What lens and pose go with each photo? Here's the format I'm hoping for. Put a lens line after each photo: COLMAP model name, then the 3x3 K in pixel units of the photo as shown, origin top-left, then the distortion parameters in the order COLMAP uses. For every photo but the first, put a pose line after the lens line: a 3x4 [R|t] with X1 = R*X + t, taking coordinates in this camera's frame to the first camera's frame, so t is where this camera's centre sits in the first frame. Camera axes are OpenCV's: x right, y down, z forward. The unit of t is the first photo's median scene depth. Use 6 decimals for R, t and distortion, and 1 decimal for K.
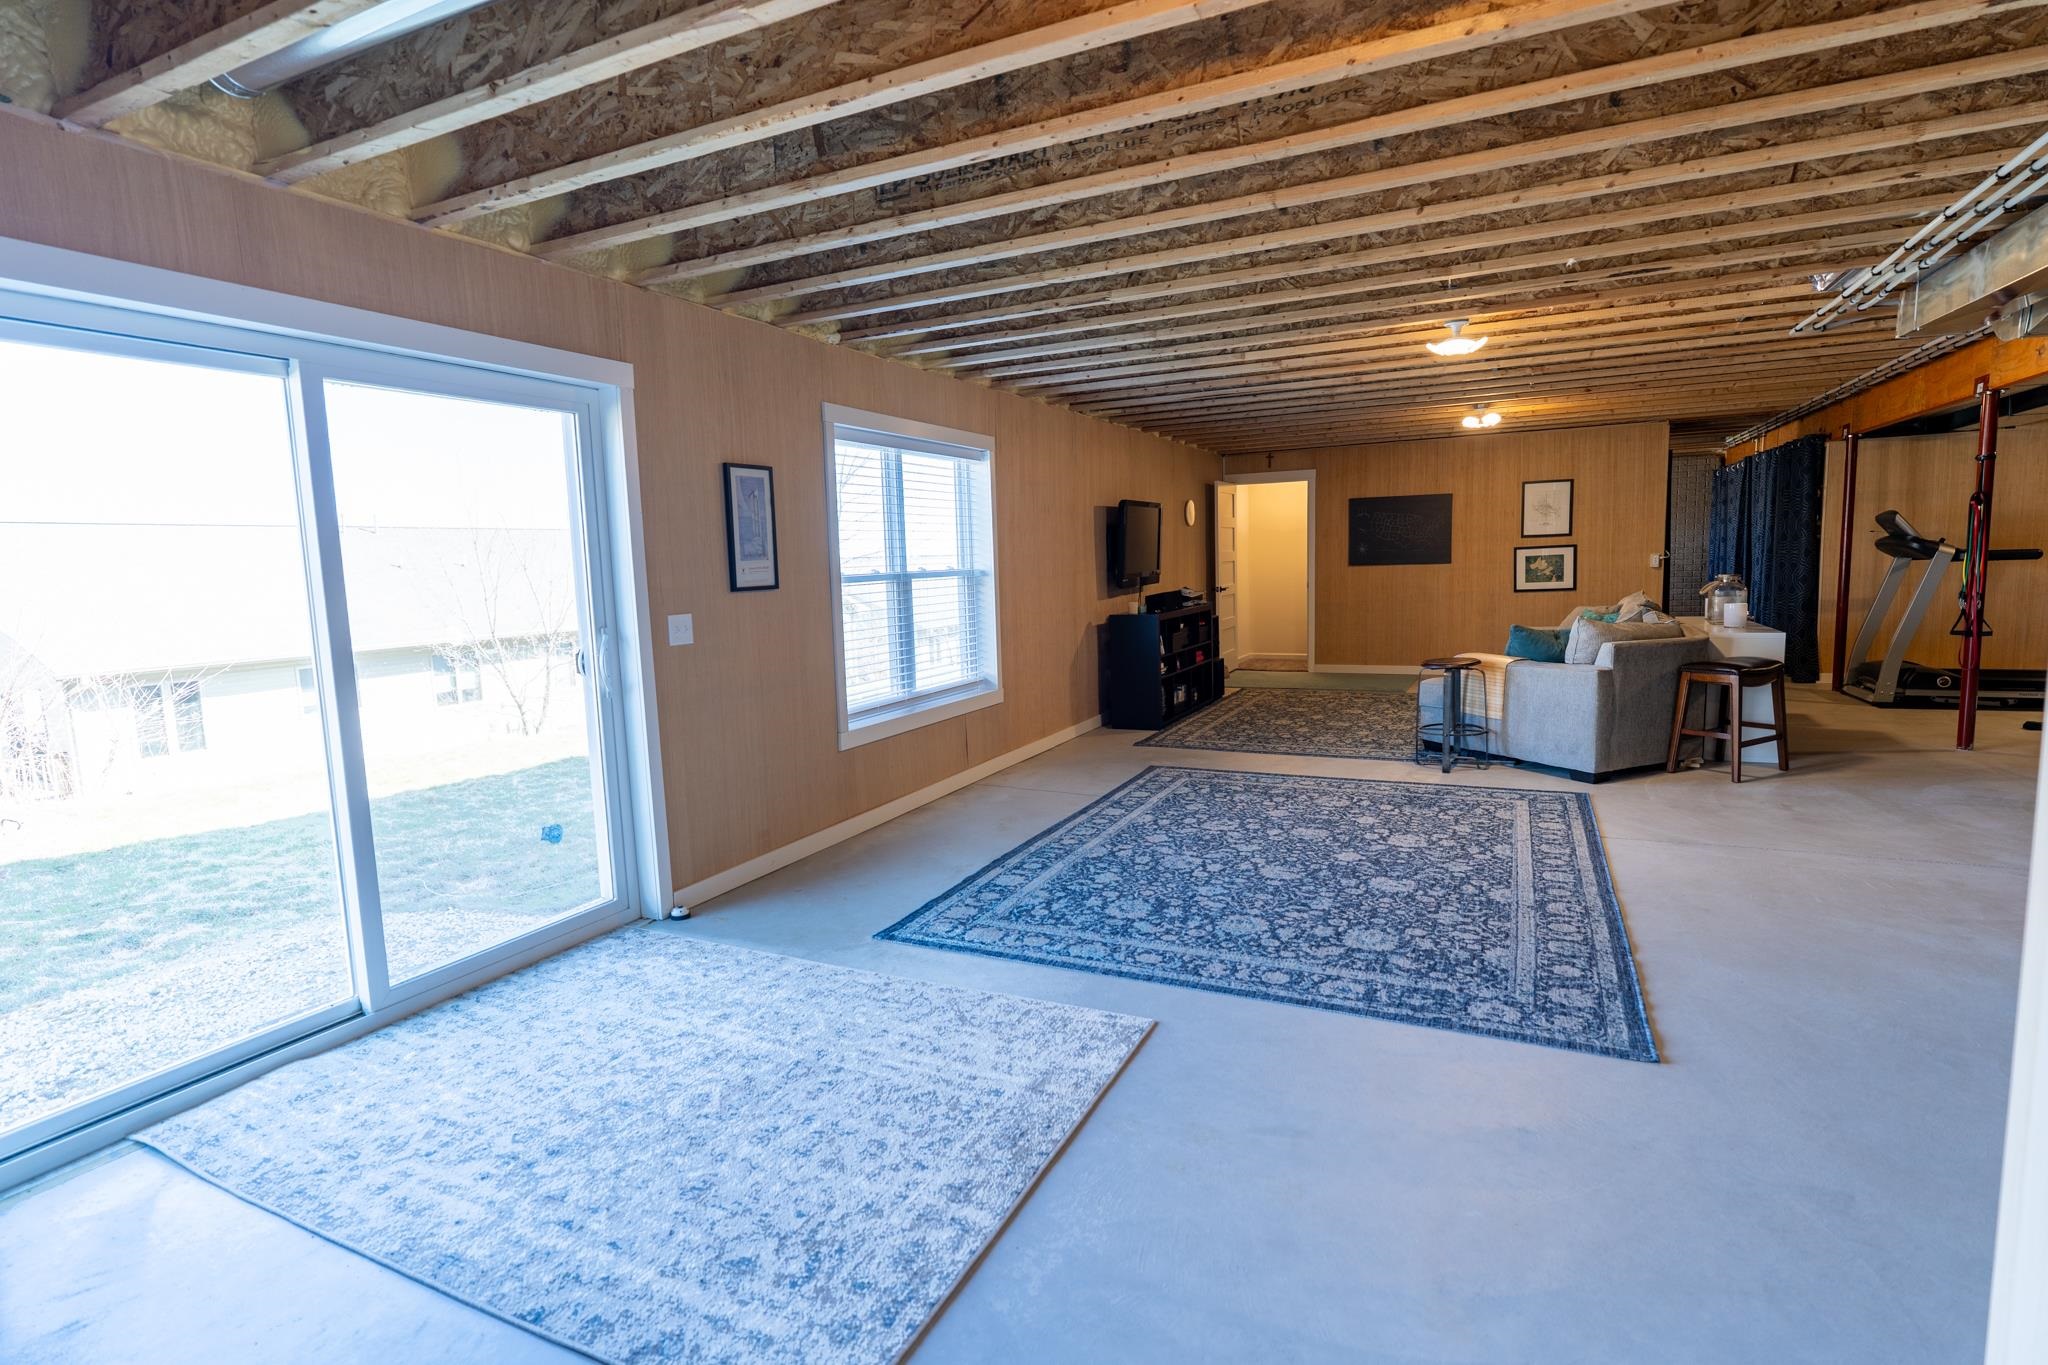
lens RADIAL K [[1008.7, 0, 1025.0], [0, 1008.7, 678.2], [0, 0, 1]] dist [-0.004709, -0.000353]
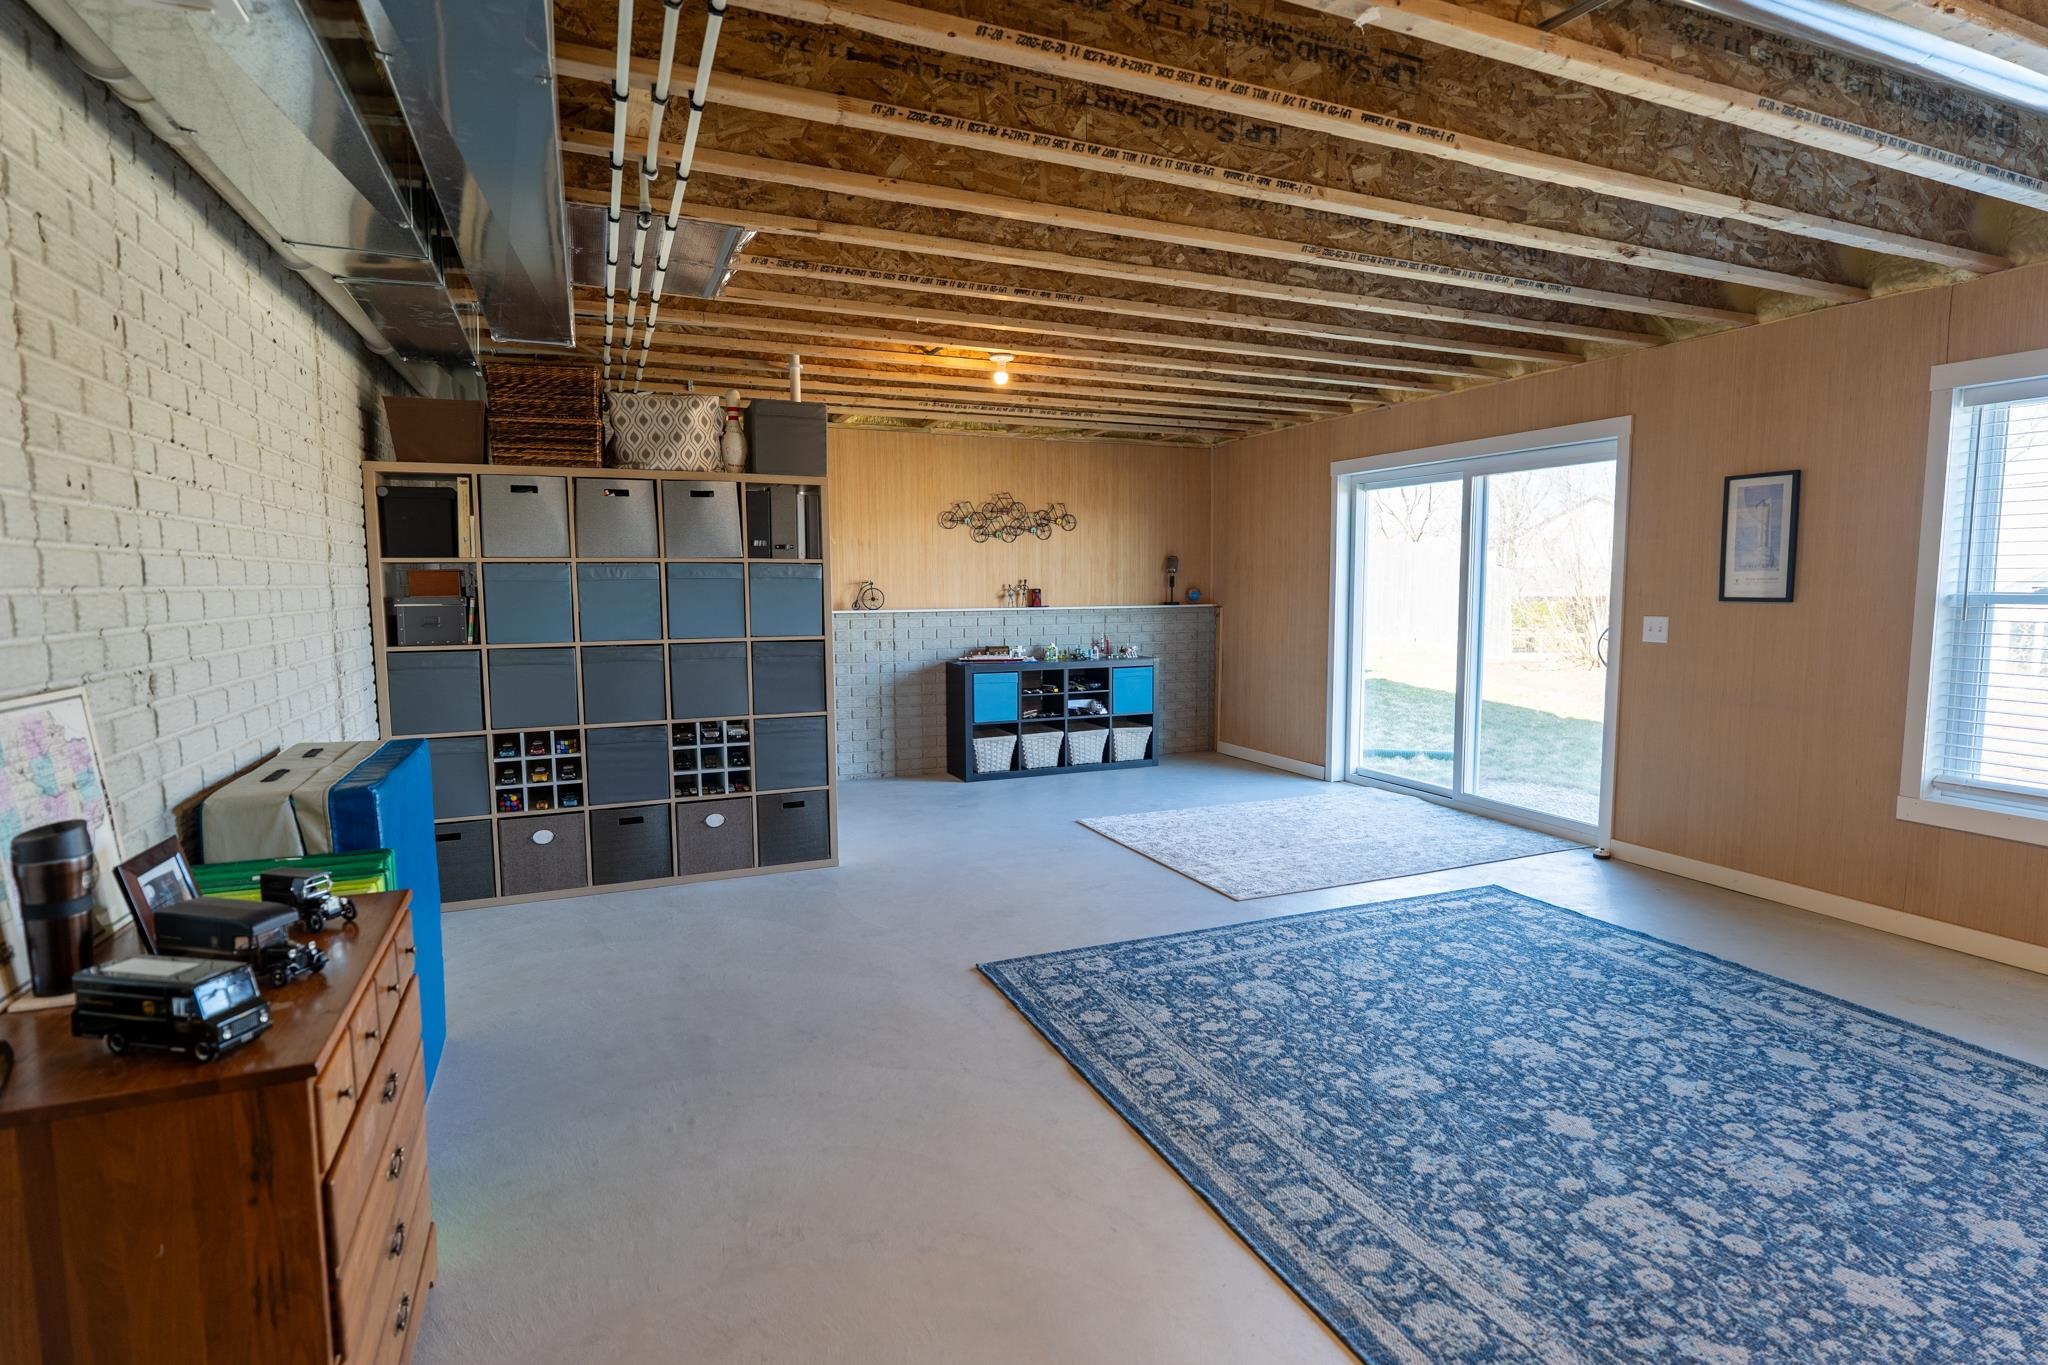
lens RADIAL K [[1008.7, 0, 1025.9], [0, 1008.7, 676.8], [0, 0, 1]] dist [-0.004709, -0.000353]
pose [[-0.655587, 0.110308, -0.747019, 1.053595], [-0.060438, 0.978434, 0.197520, -0.187385], [0.752697, 0.174640, -0.634782, 1.245857]]
